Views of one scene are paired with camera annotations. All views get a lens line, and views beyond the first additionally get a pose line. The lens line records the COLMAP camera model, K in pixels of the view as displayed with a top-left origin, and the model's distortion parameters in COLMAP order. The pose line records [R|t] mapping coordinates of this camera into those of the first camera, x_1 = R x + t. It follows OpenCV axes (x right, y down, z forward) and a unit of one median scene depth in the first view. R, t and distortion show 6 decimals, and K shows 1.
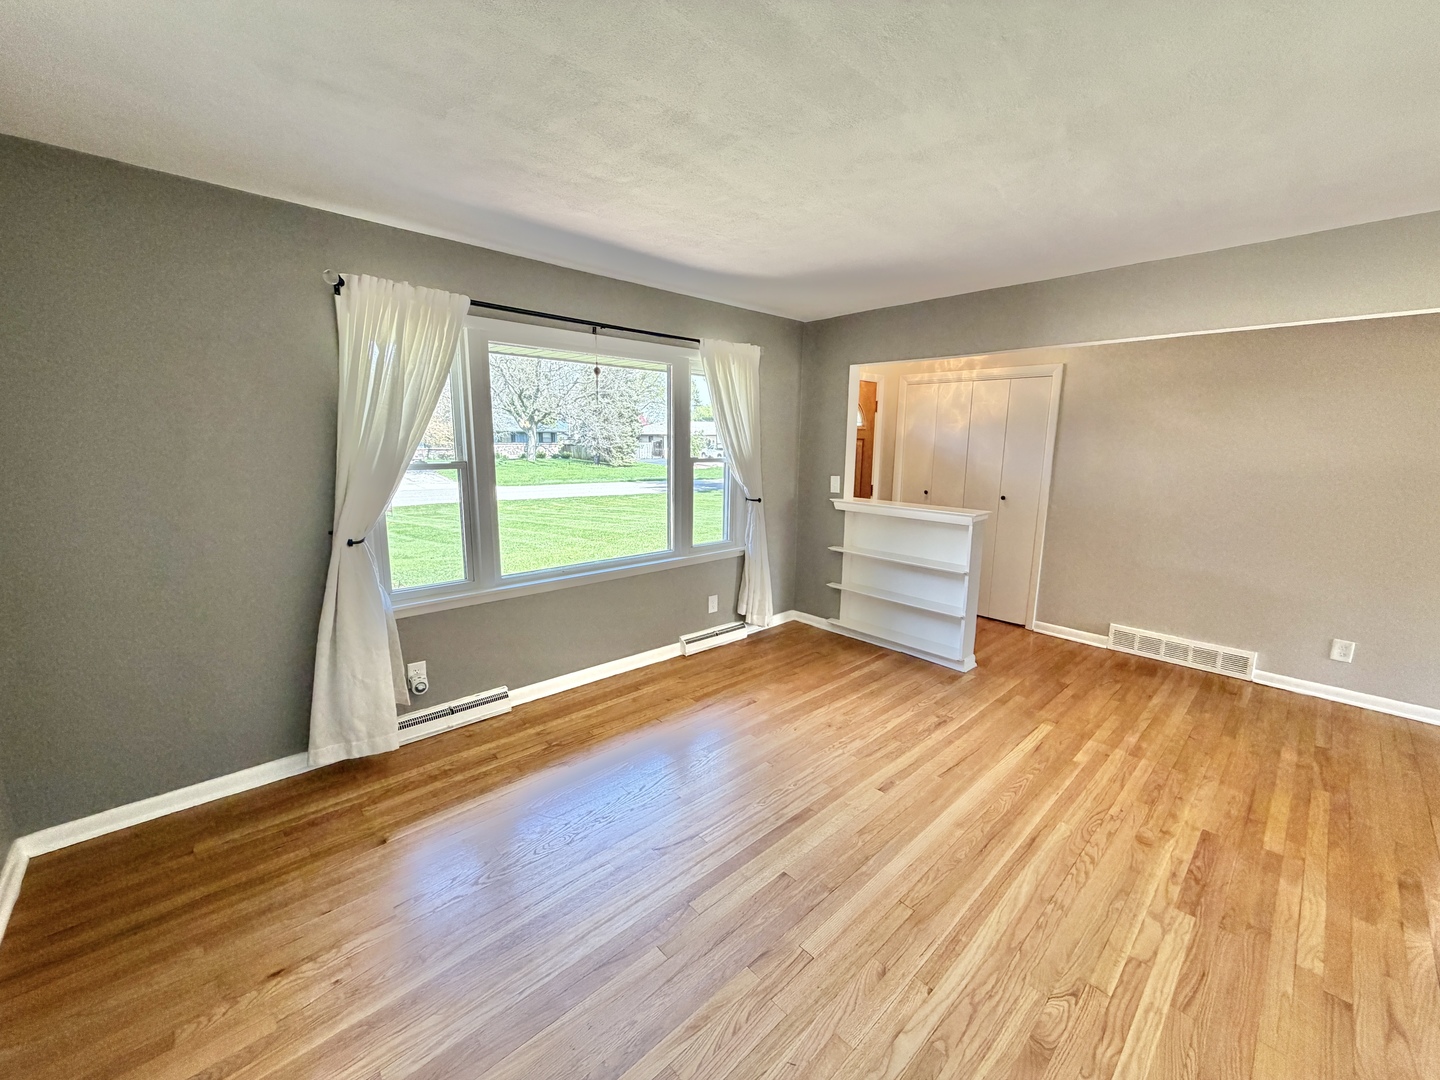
lens RADIAL K [[573.5, 0, 715.6], [0, 573.5, 540.8], [0, 0, 1]] dist [-0.001211, -0.000222]
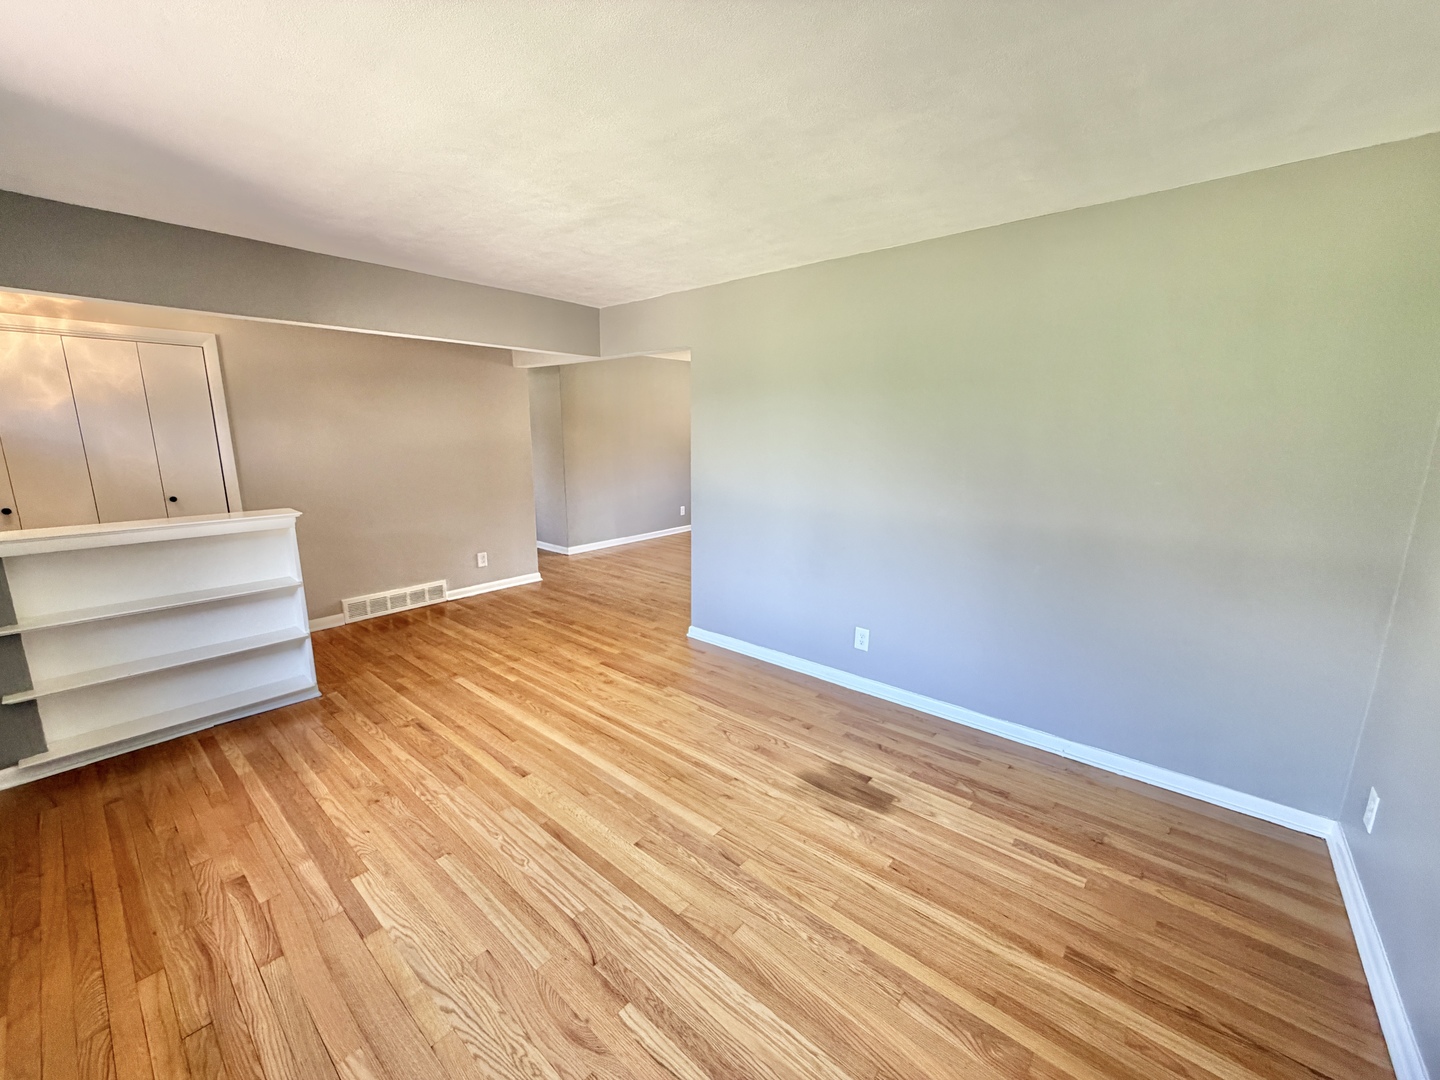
lens RADIAL K [[573.5, 0, 715.6], [0, 573.5, 540.8], [0, 0, 1]] dist [-0.001211, -0.000222]
pose [[-0.121318, -0.203038, 0.971626, -0.545188], [0.169374, 0.960267, 0.221812, -0.107767], [-0.978057, 0.191478, -0.082108, 0.569852]]
